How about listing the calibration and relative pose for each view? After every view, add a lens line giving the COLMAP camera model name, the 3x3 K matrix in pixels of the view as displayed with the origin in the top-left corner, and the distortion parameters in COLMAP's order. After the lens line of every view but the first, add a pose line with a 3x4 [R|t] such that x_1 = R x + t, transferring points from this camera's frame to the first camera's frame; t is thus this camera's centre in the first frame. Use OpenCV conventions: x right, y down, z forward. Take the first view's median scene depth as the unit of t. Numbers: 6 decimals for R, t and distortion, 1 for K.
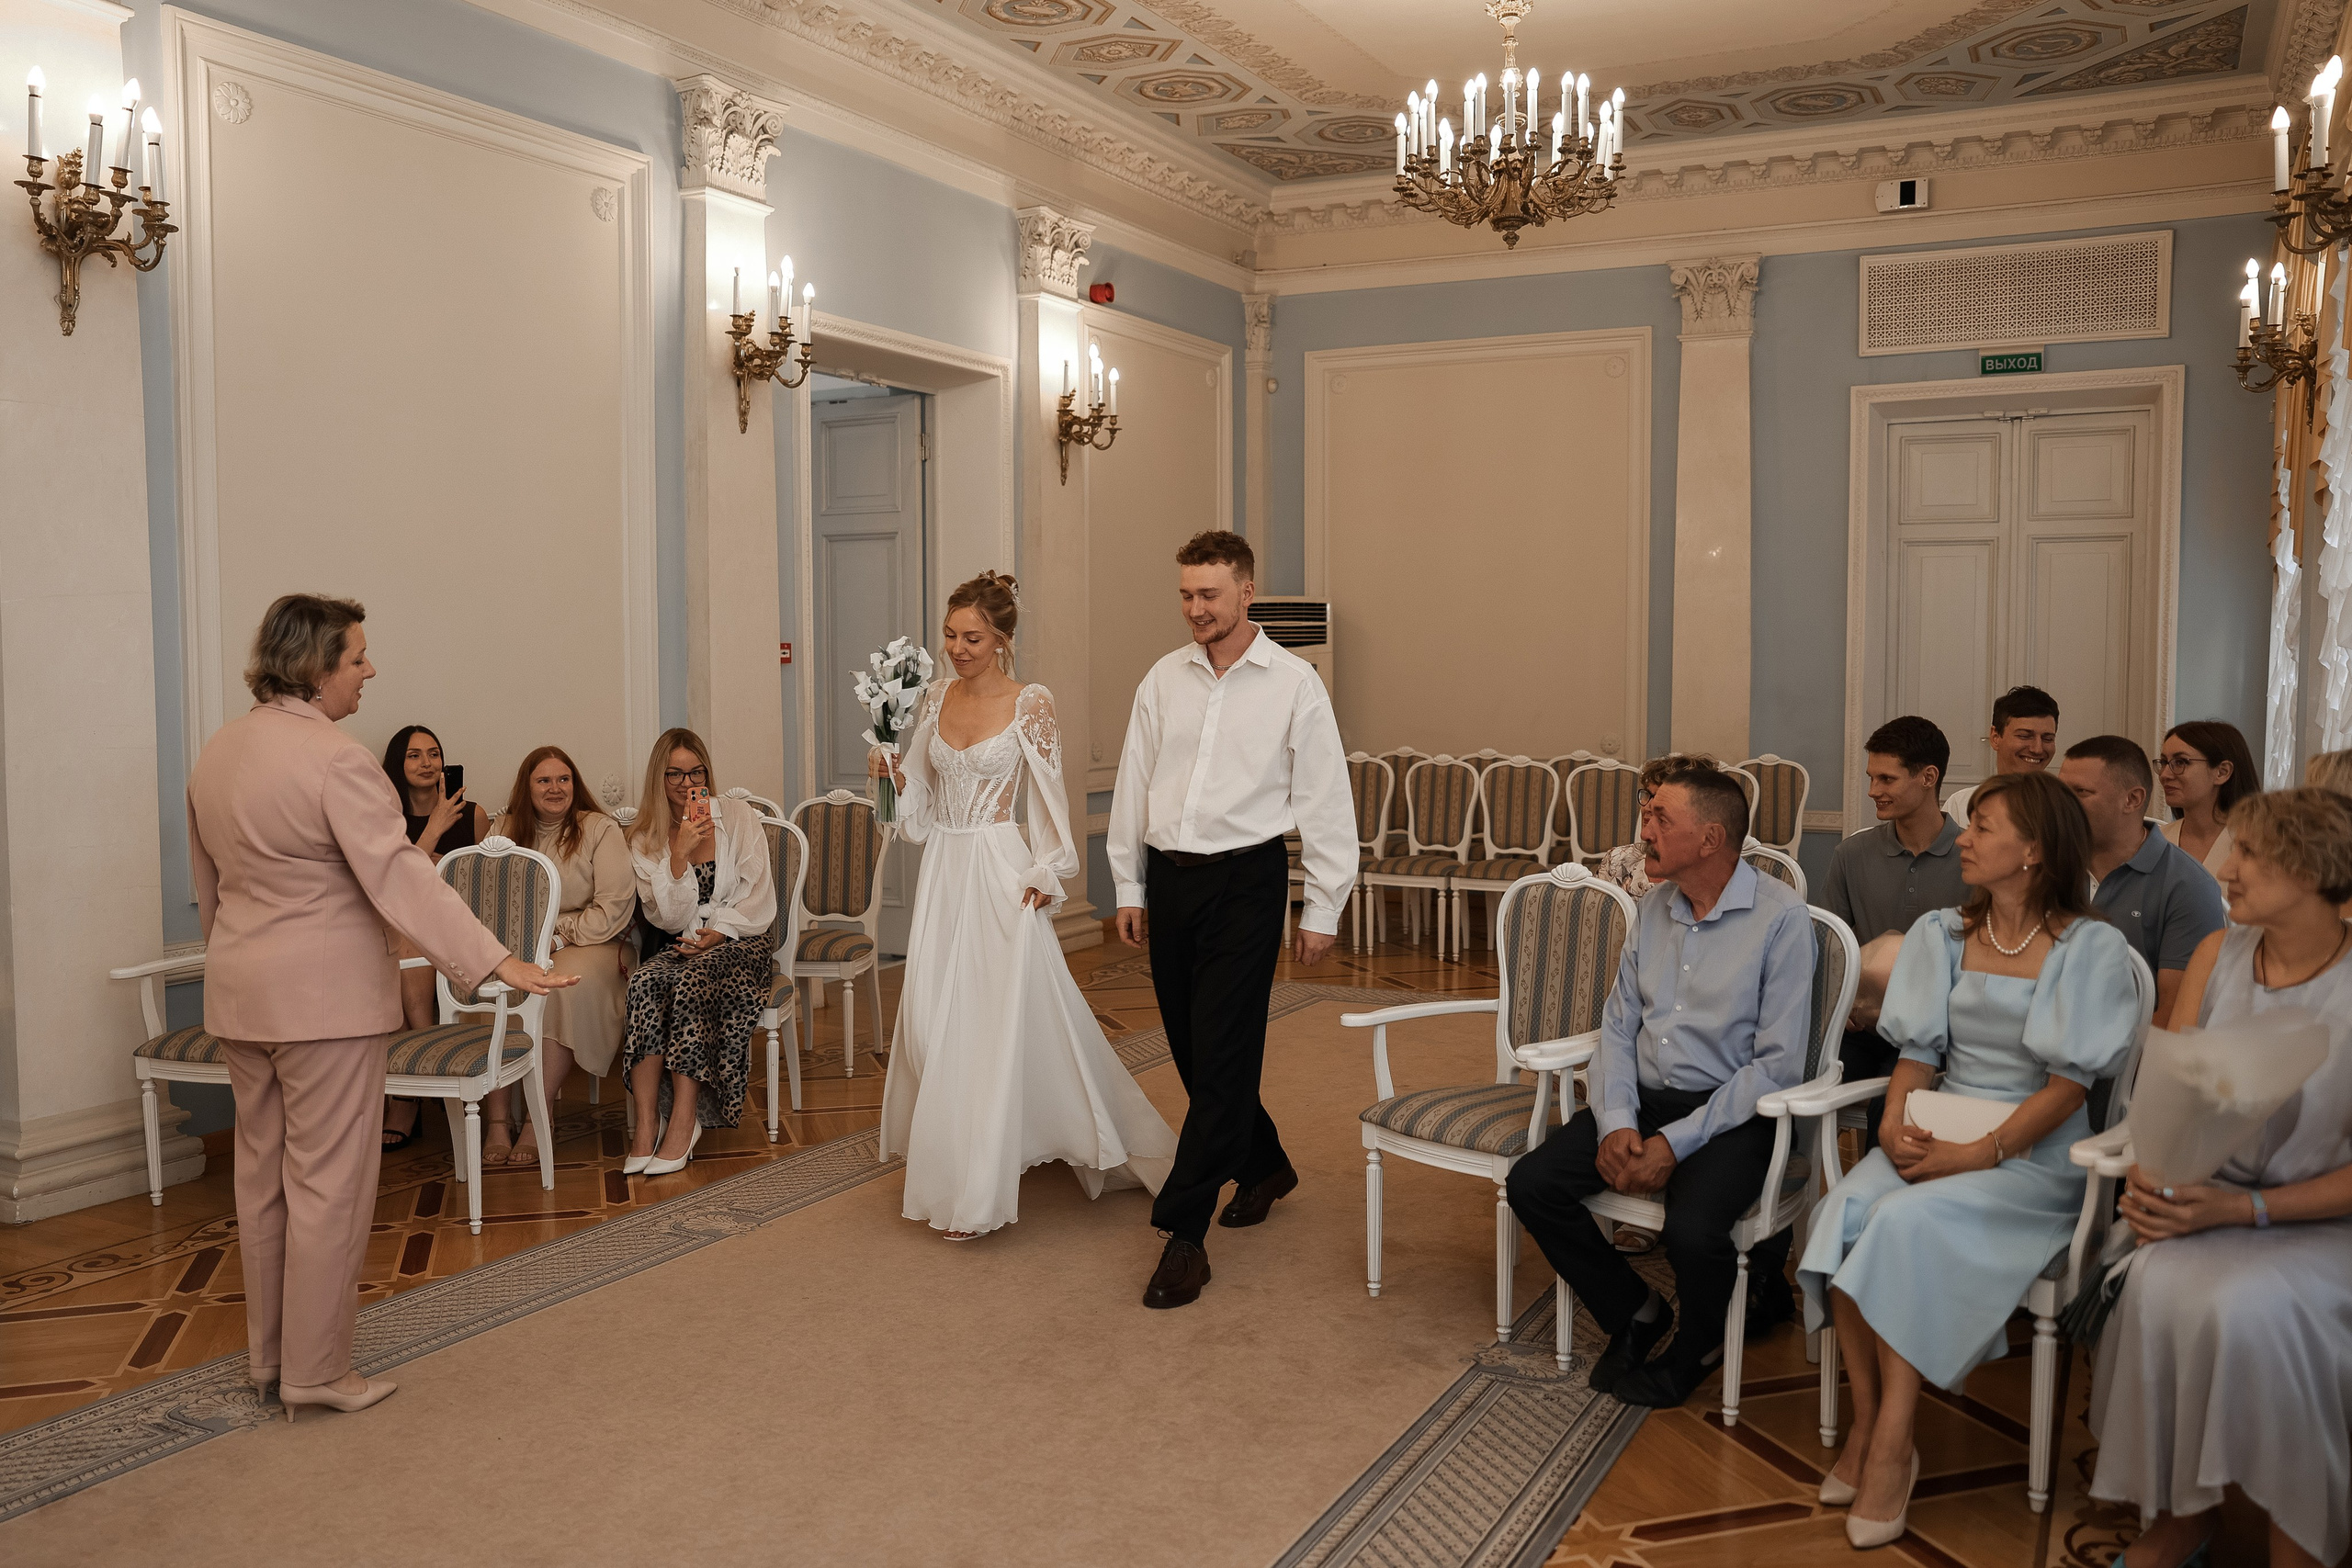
lens RADIAL K [[1918.0, 0, 1220.9], [0, 1918.0, 786.2], [0, 0, 1]] dist [-0.083583, 0.099382]
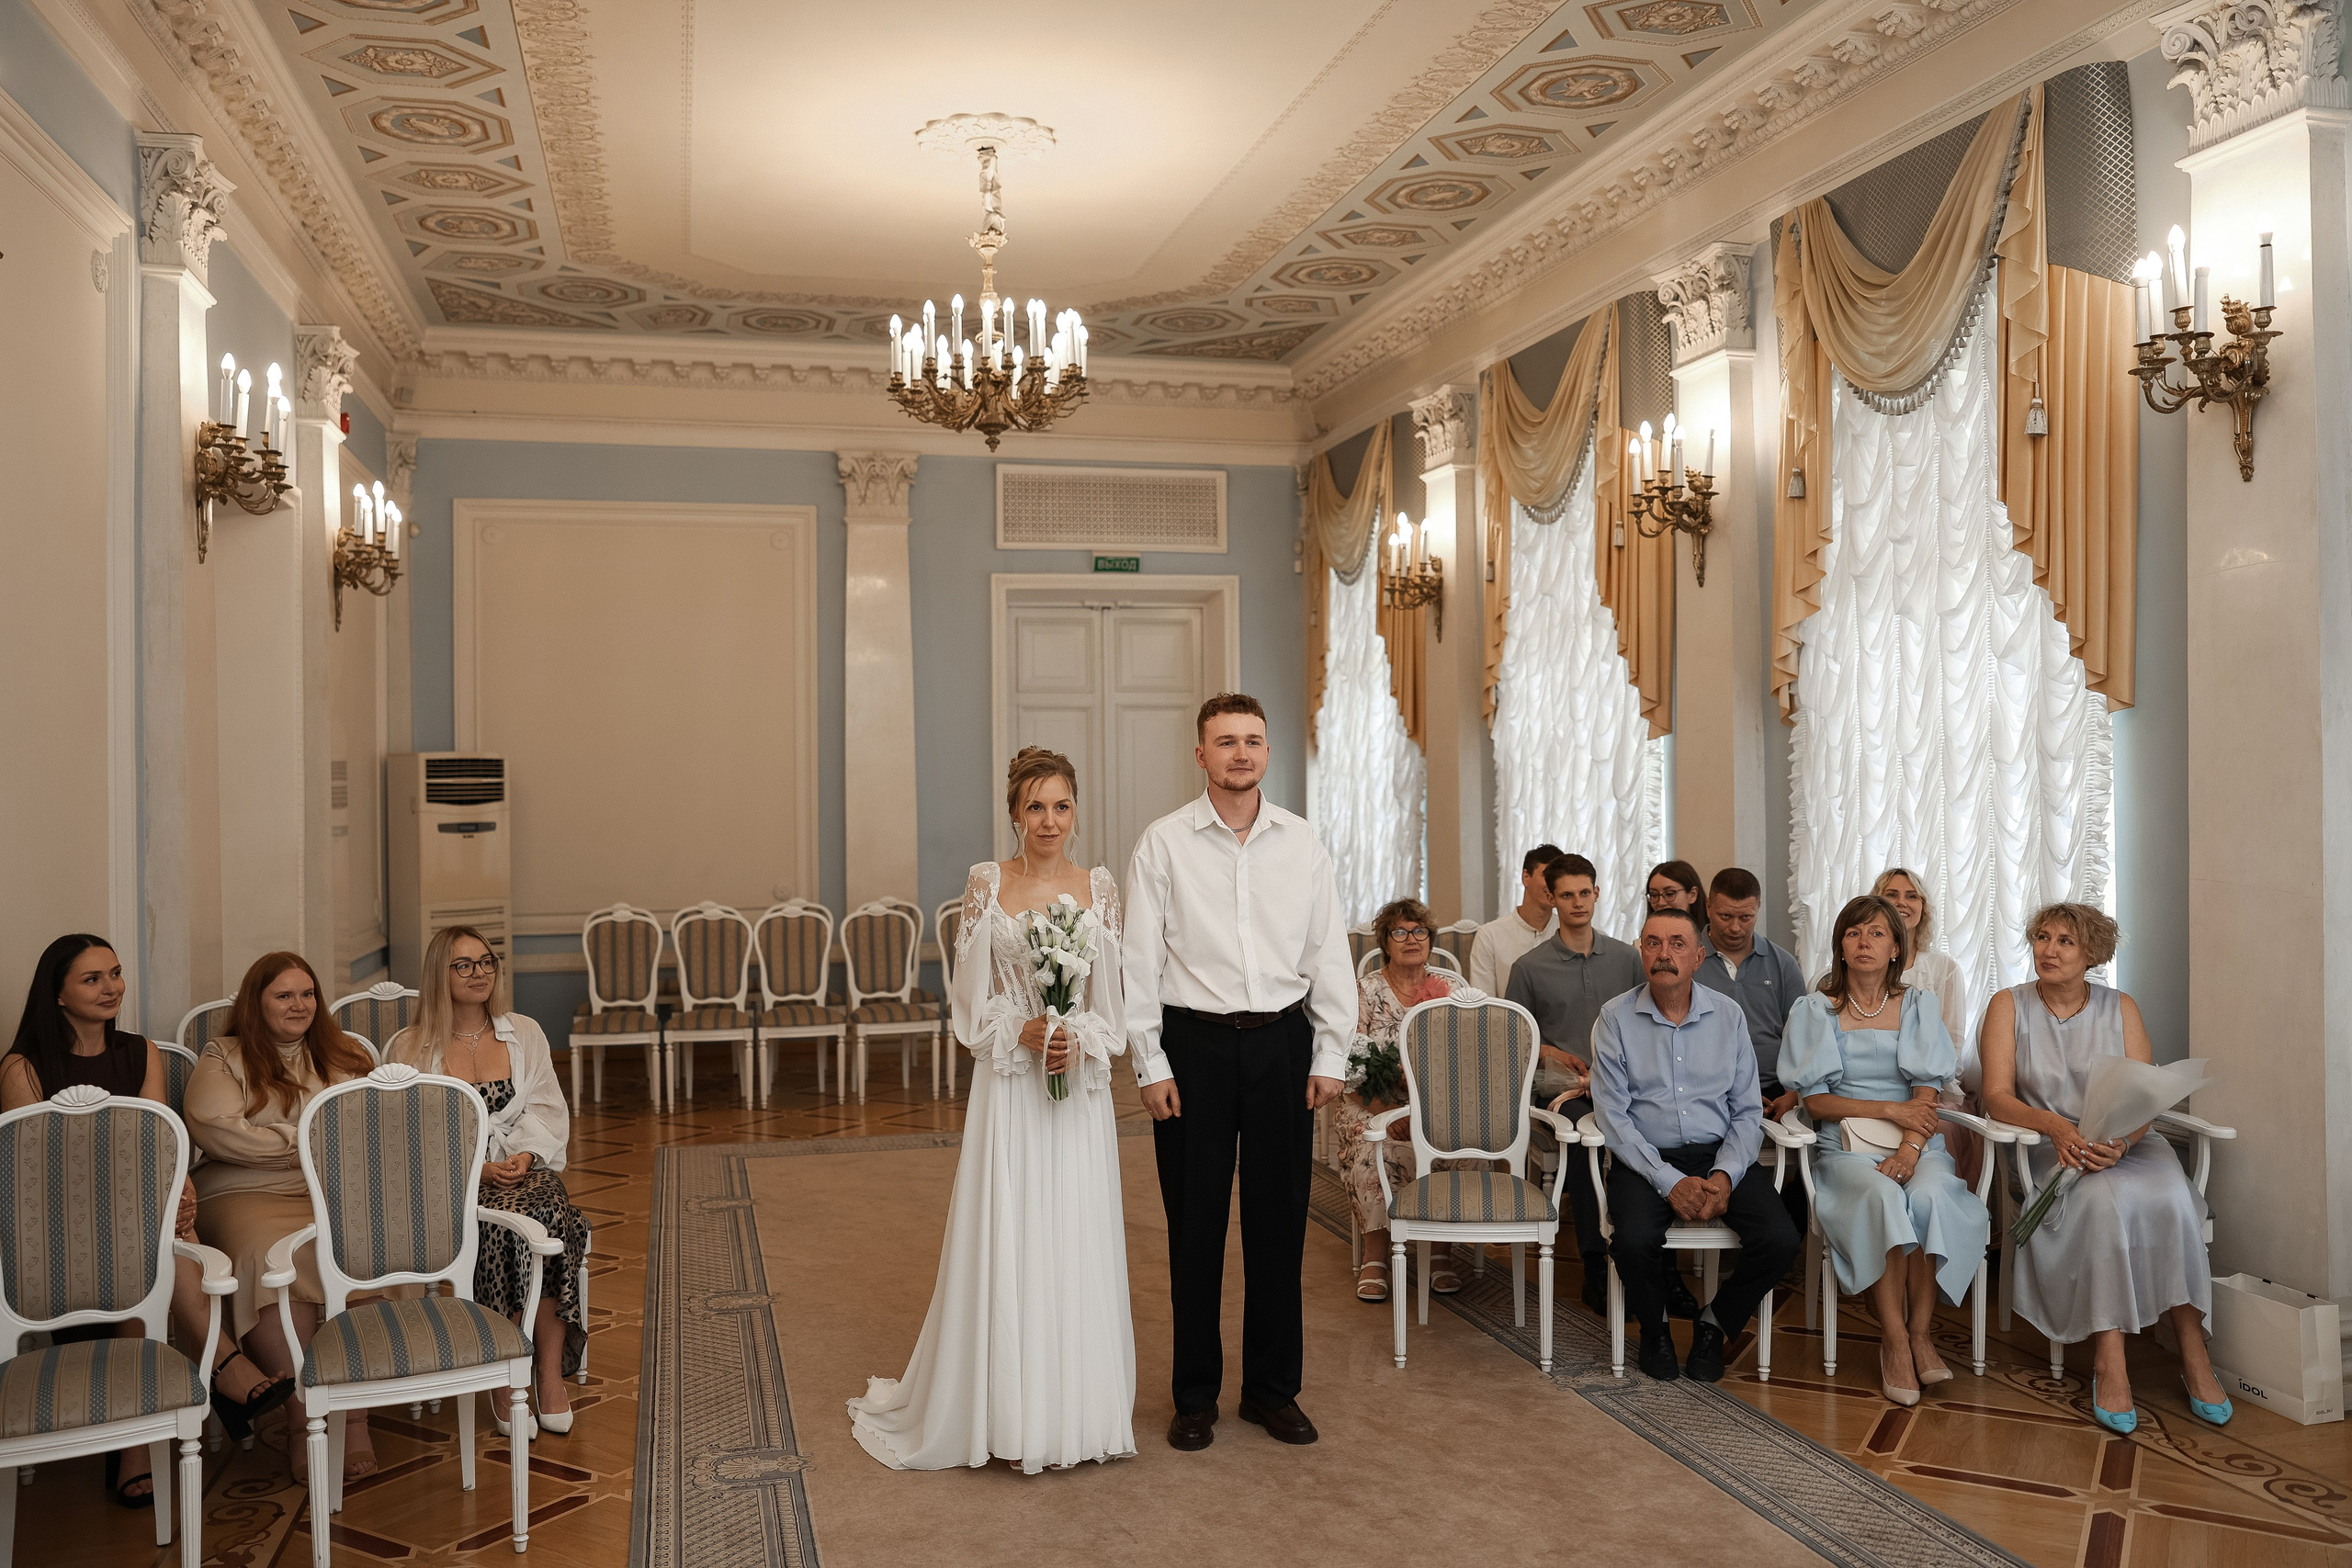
lens RADIAL K [[1836.6, 0, 1176.0], [0, 1836.6, 784.0], [0, 0, 1]] dist [-0.100981, 0.112927]
pose [[0.746021, -0.007310, 0.665883, -0.346971], [0.056455, 0.997034, -0.052304, -0.018110], [-0.663526, 0.076612, 0.744221, 0.105168]]
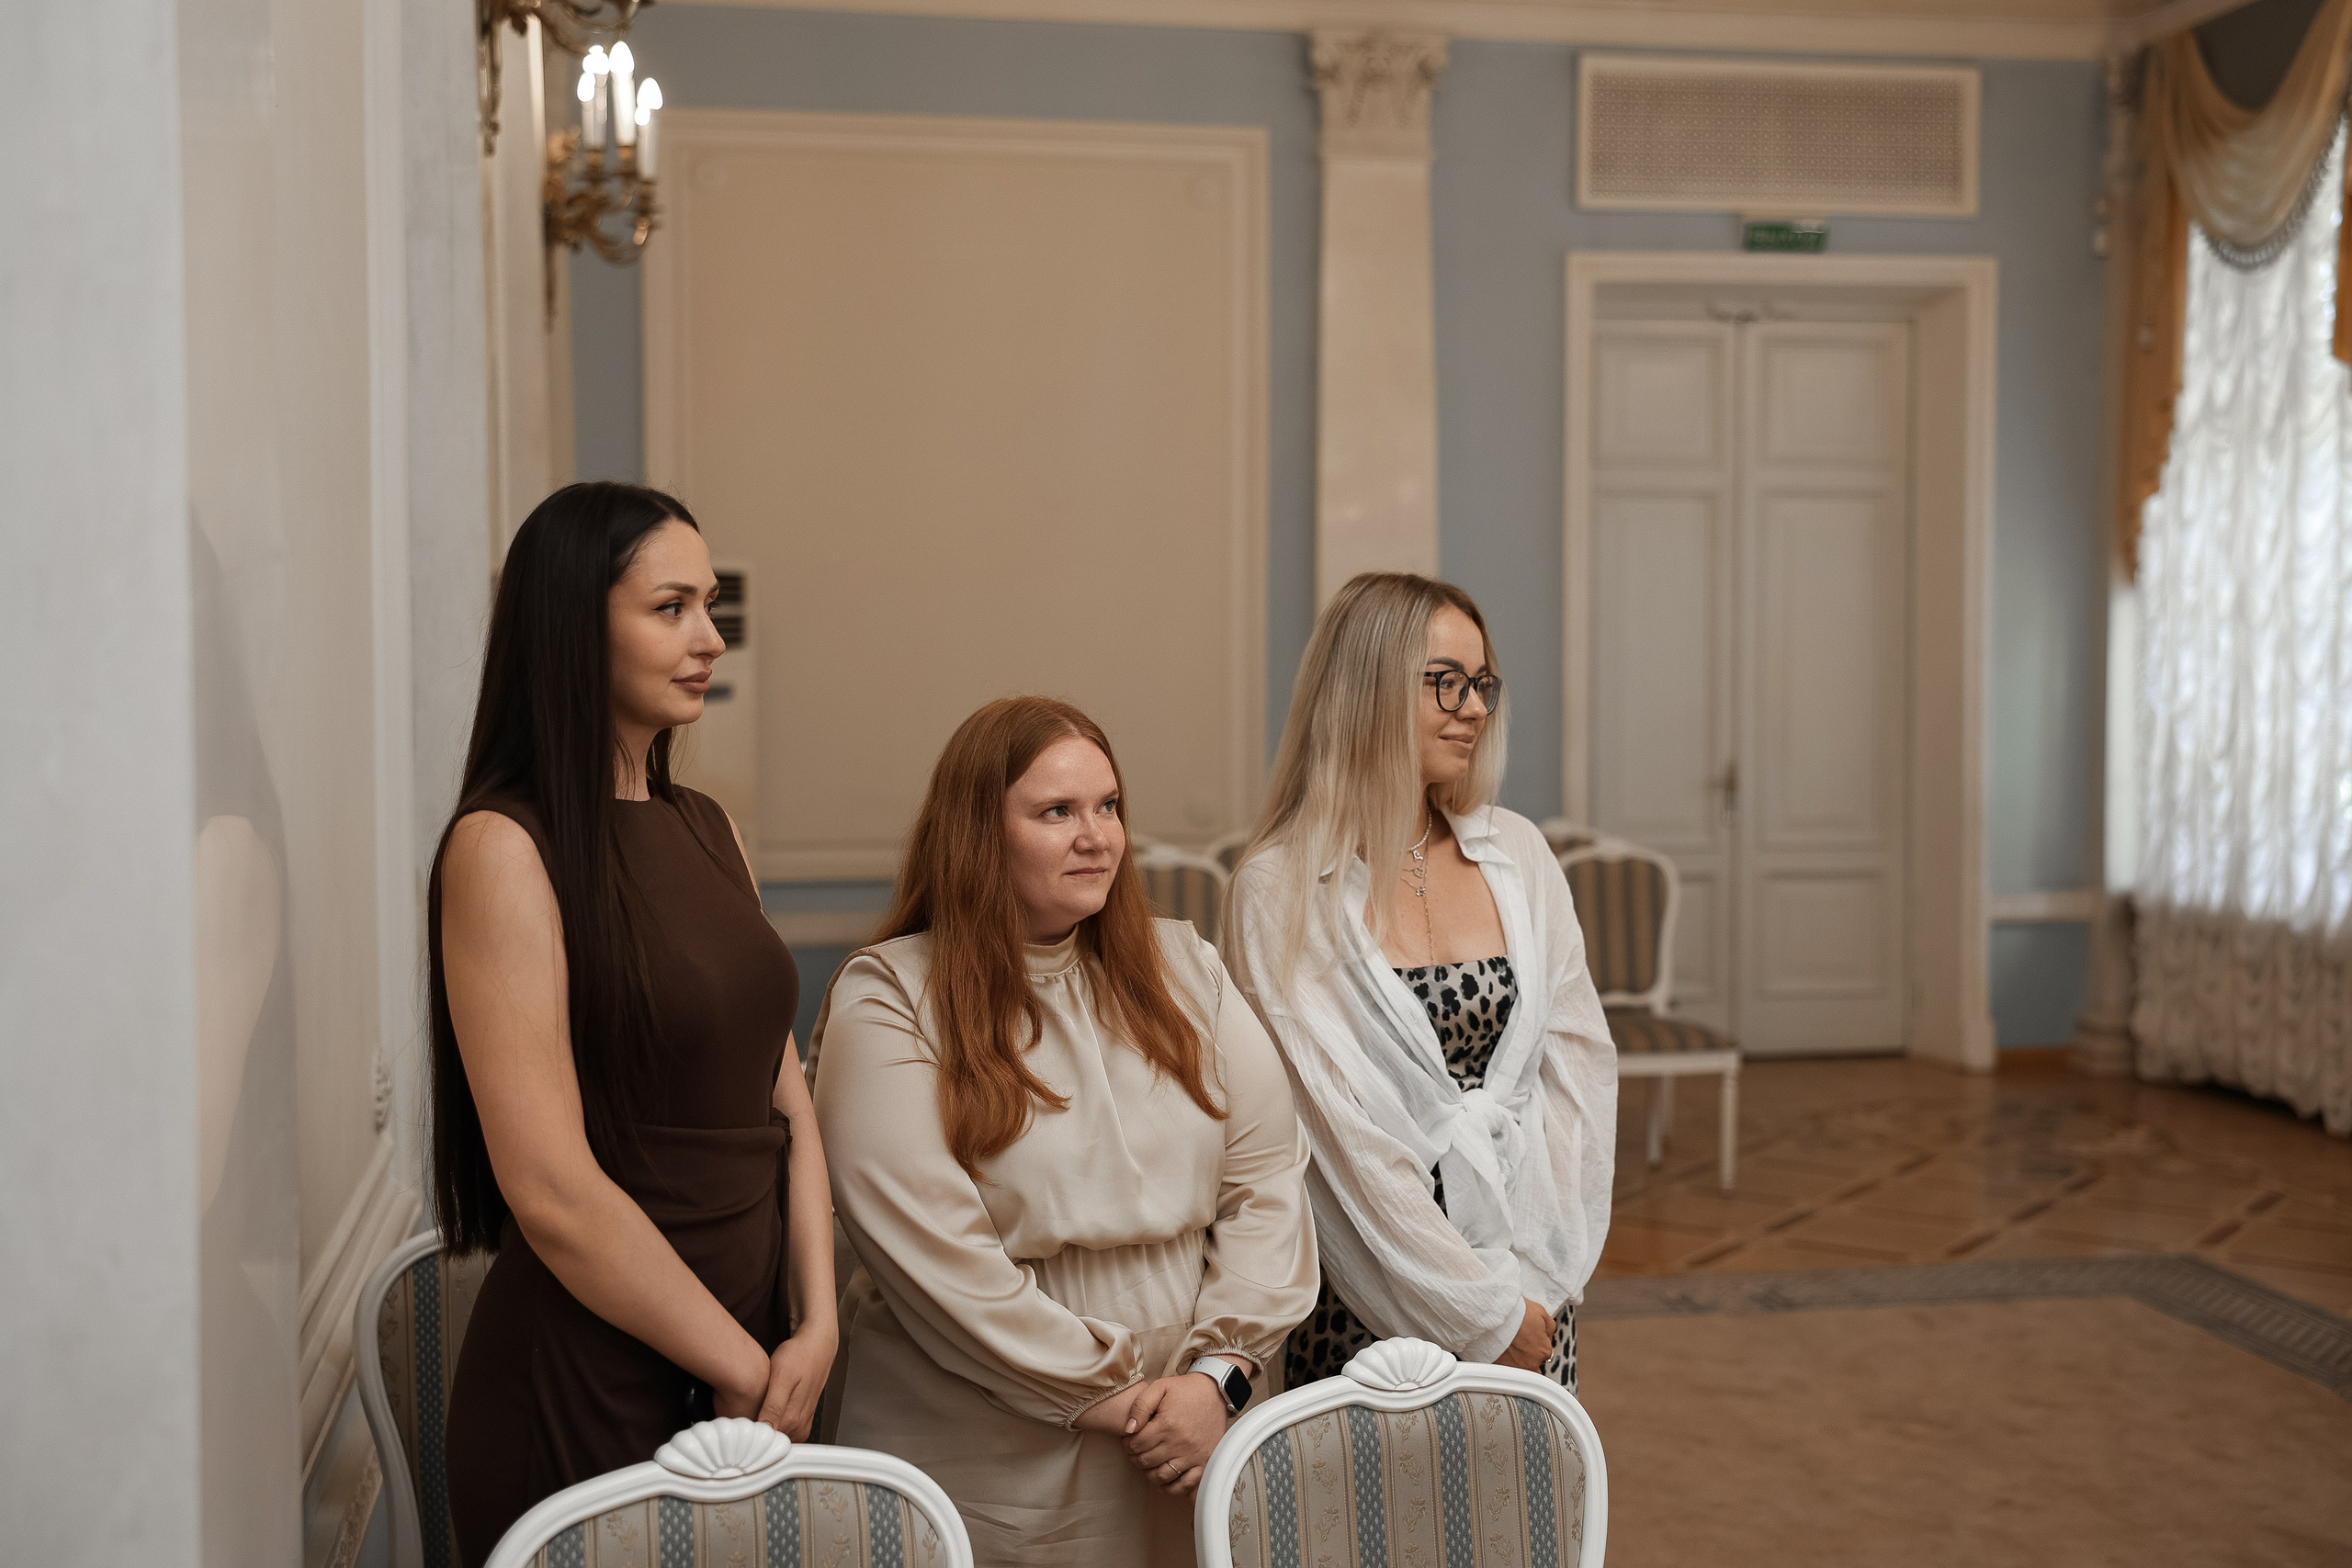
lens RADIAL K [[2759.4, 0, 1176.0], [0, 2759.4, 784.0], [0, 0, 1]] dist [0.000644, 0.040831]
pose [[0.801416, -0.033363, 0.597176, -0.366485], [0.041293, 0.999147, 0.000405, -0.035490], [-0.596680, 0.024334, 0.802110, 0.338155]]
